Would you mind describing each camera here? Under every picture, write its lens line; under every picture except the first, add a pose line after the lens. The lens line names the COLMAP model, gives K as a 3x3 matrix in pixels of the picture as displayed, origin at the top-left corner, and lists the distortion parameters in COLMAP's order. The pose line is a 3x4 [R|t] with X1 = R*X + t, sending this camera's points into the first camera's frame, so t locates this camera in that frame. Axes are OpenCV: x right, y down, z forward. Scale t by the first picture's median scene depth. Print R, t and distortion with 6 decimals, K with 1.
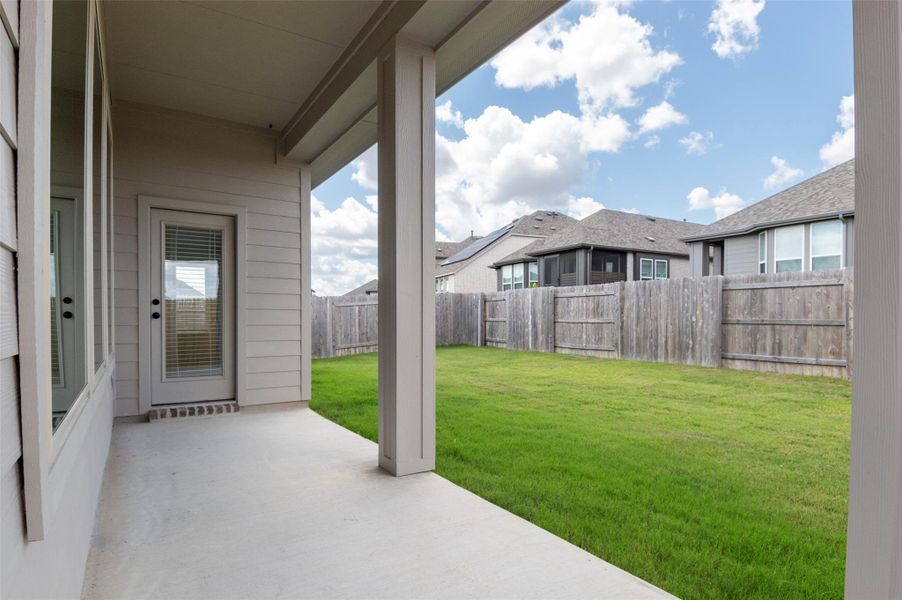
lens RADIAL K [[487.6, 0, 451.2], [0, 487.6, 330.3], [0, 0, 1]] dist [0.011988, -0.007416]
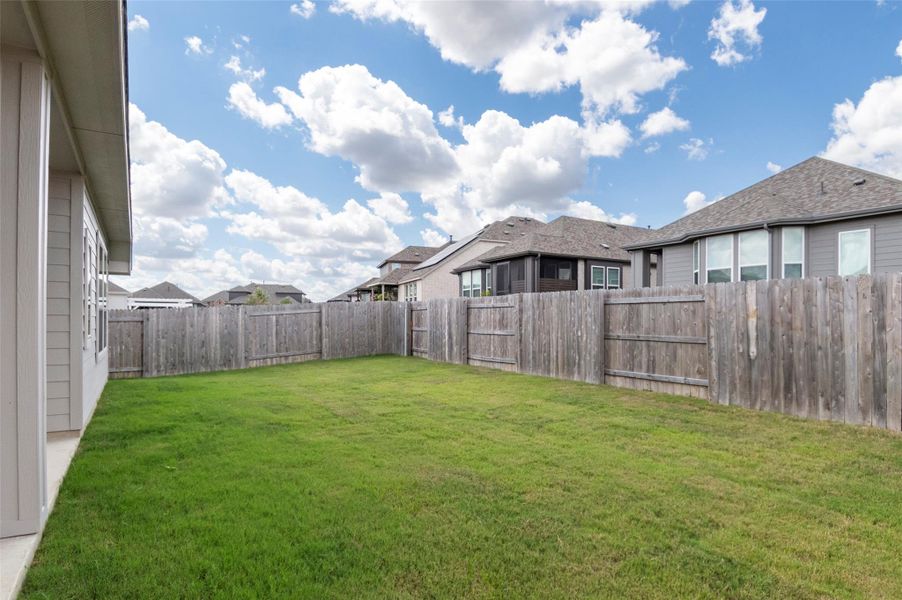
lens RADIAL K [[487.6, 0, 464.7], [0, 487.6, 327.8], [0, 0, 1]] dist [0.011988, -0.007416]
pose [[0.999808, 0.003342, 0.019299, 0.152206], [-0.003135, 0.999938, -0.010703, -0.014196], [-0.019334, 0.010641, 0.999756, 0.030418]]
